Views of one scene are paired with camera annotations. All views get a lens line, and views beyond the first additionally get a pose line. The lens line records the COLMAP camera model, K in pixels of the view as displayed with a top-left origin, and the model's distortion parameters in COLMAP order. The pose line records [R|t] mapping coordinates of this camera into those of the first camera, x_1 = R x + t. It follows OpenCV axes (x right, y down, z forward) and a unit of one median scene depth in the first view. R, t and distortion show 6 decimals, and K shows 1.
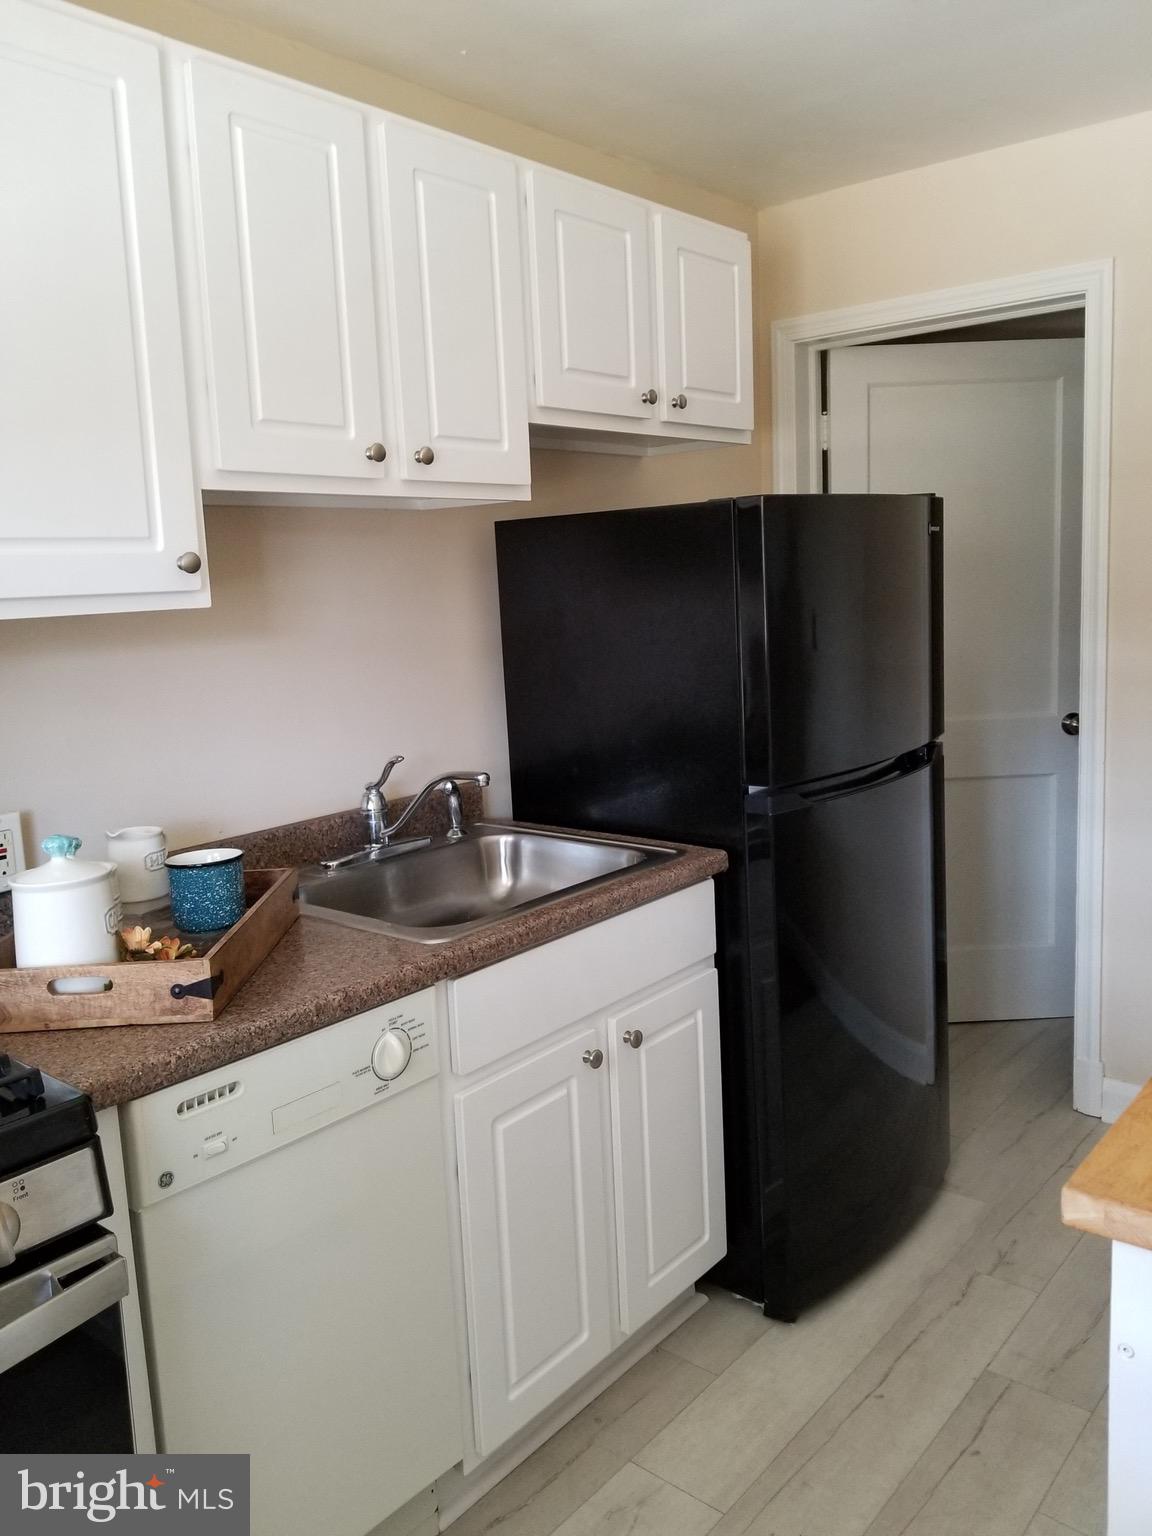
lens RADIAL K [[1210.8, 0, 593.2], [0, 1210.8, 762.3], [0, 0, 1]] dist [0.074751, -0.108077]
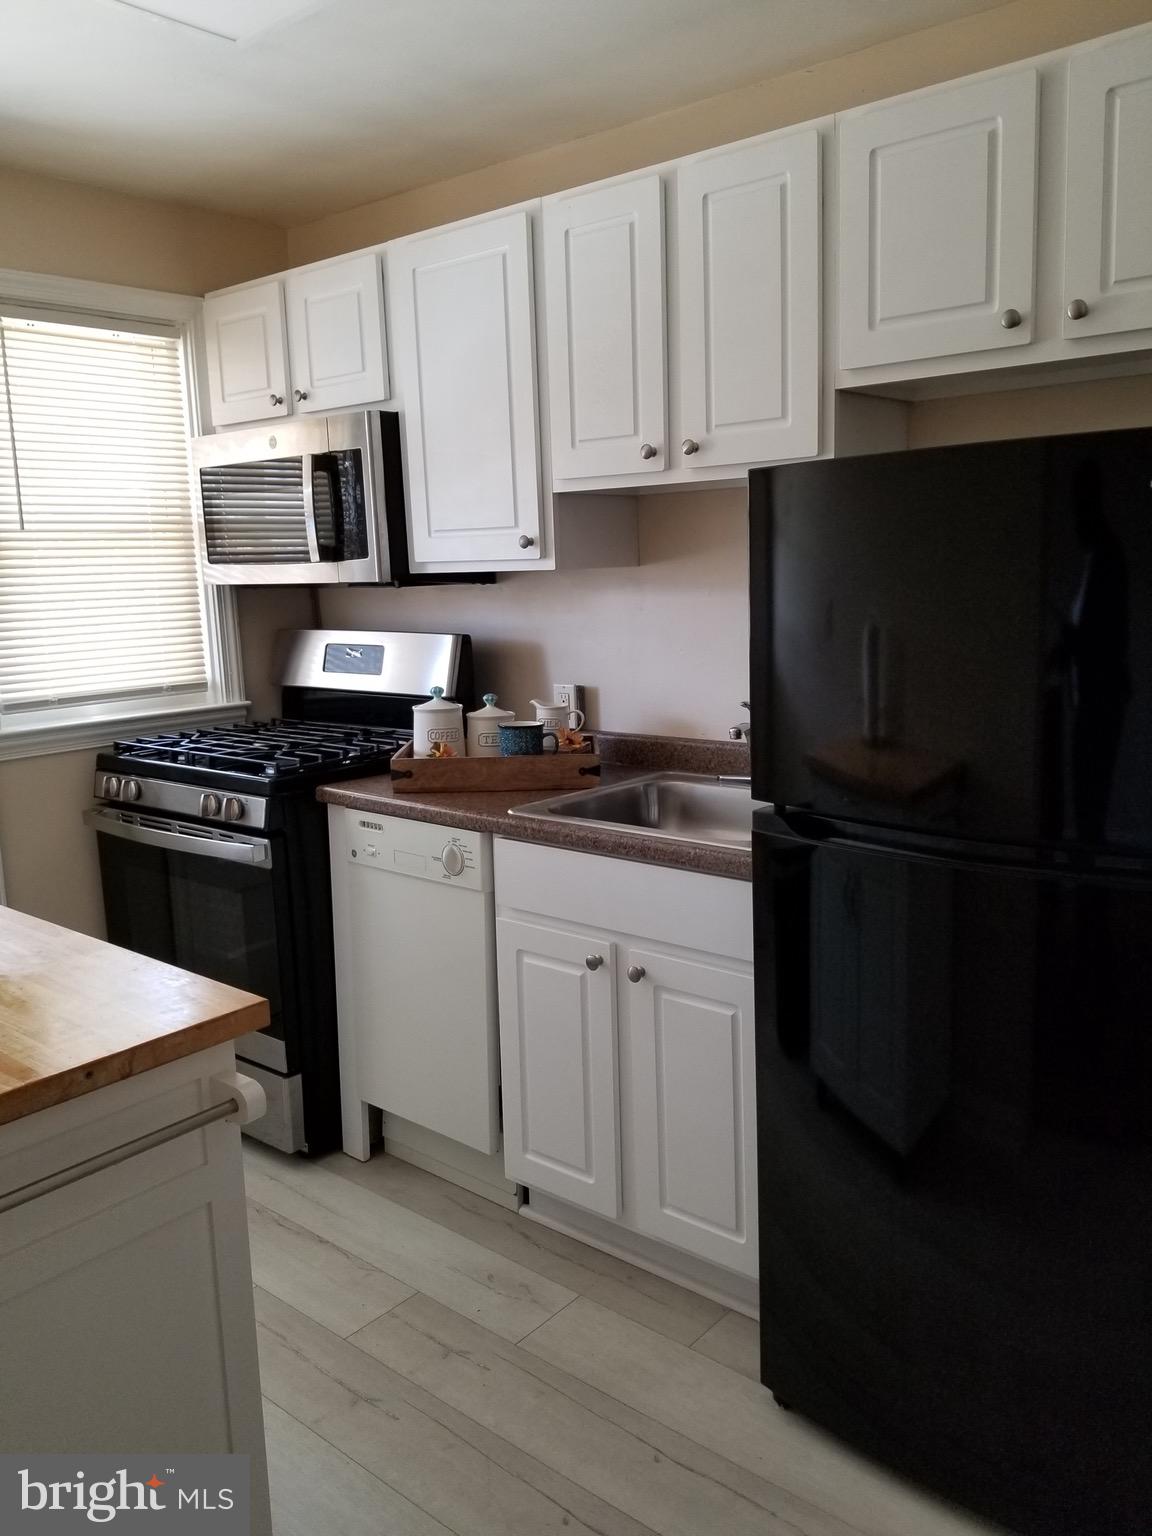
lens RADIAL K [[1210.8, 0, 593.2], [0, 1210.8, 762.3], [0, 0, 1]] dist [0.074751, -0.108077]
pose [[-0.014200, 0.212291, -0.977103, 1.109465], [-0.124994, 0.969160, 0.212382, -0.199262], [0.992056, 0.125148, 0.012774, 0.942716]]
